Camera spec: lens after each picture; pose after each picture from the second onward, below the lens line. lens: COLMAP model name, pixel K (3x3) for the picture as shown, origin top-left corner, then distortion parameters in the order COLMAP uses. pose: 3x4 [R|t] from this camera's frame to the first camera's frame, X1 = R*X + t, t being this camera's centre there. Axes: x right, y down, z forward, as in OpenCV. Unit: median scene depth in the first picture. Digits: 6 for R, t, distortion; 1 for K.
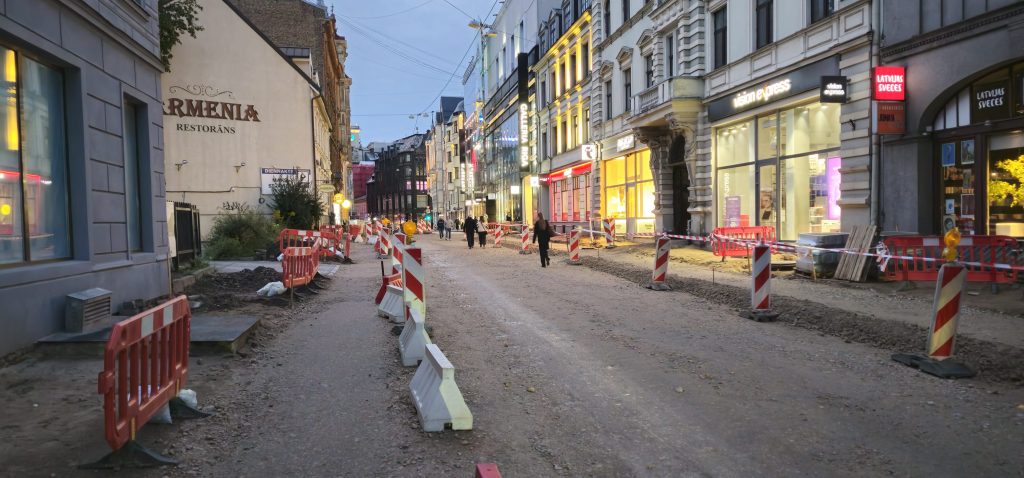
lens RADIAL K [[666.5, 0, 511.3], [0, 666.5, 235.8], [0, 0, 1]] dist [0.140838, -0.211416]
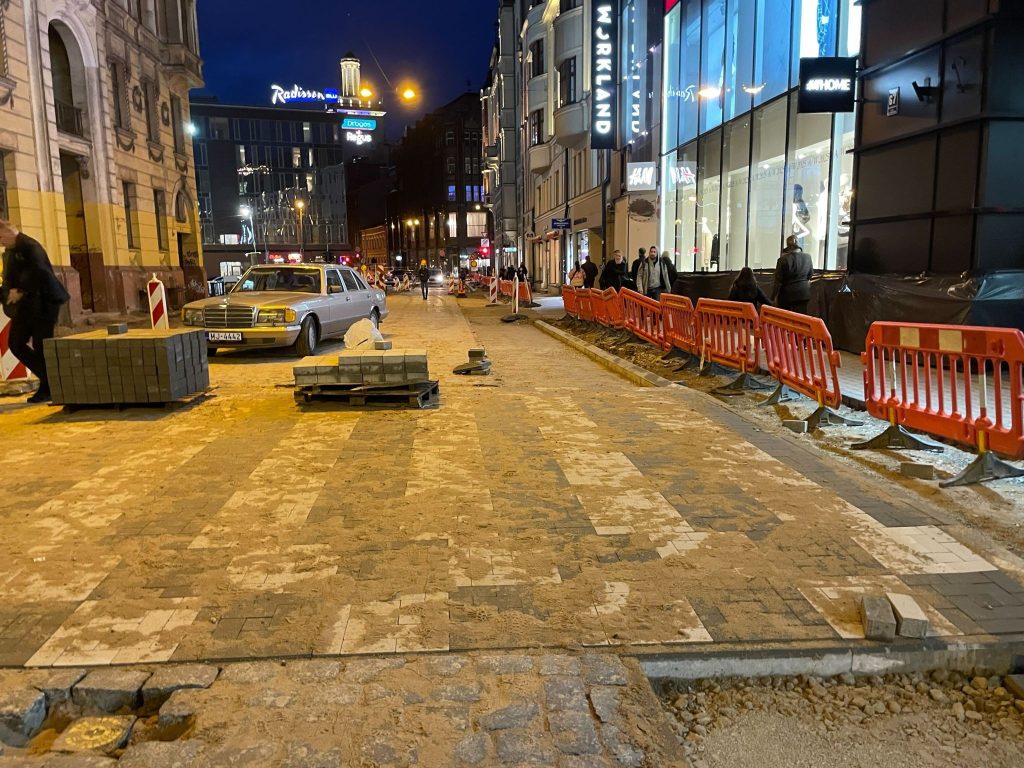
lens RADIAL K [[775.1, 0, 505.9], [0, 775.1, 396.7], [0, 0, 1]] dist [0.089070, -0.128028]
pose [[0.993434, 0.024892, -0.111669, -0.156036], [-0.007917, 0.988662, 0.149951, -0.039295], [0.114135, -0.148082, 0.982367, 1.546026]]
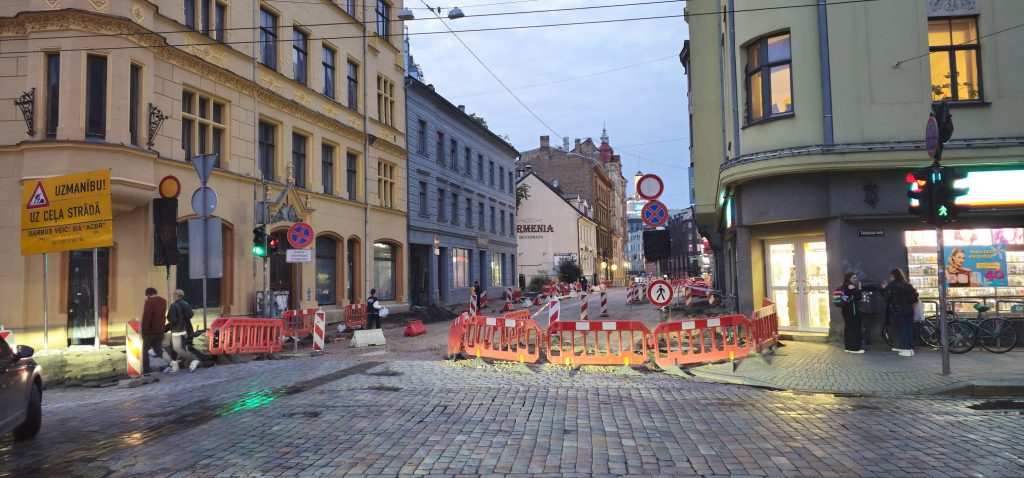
lens RADIAL K [[666.5, 0, 511.3], [0, 666.5, 235.8], [0, 0, 1]] dist [0.140838, -0.211416]
pose [[0.892545, -0.028955, -0.450028, 0.411670], [-0.008879, 0.996615, -0.081733, 0.015101], [0.450871, 0.076947, 0.889266, -0.840009]]
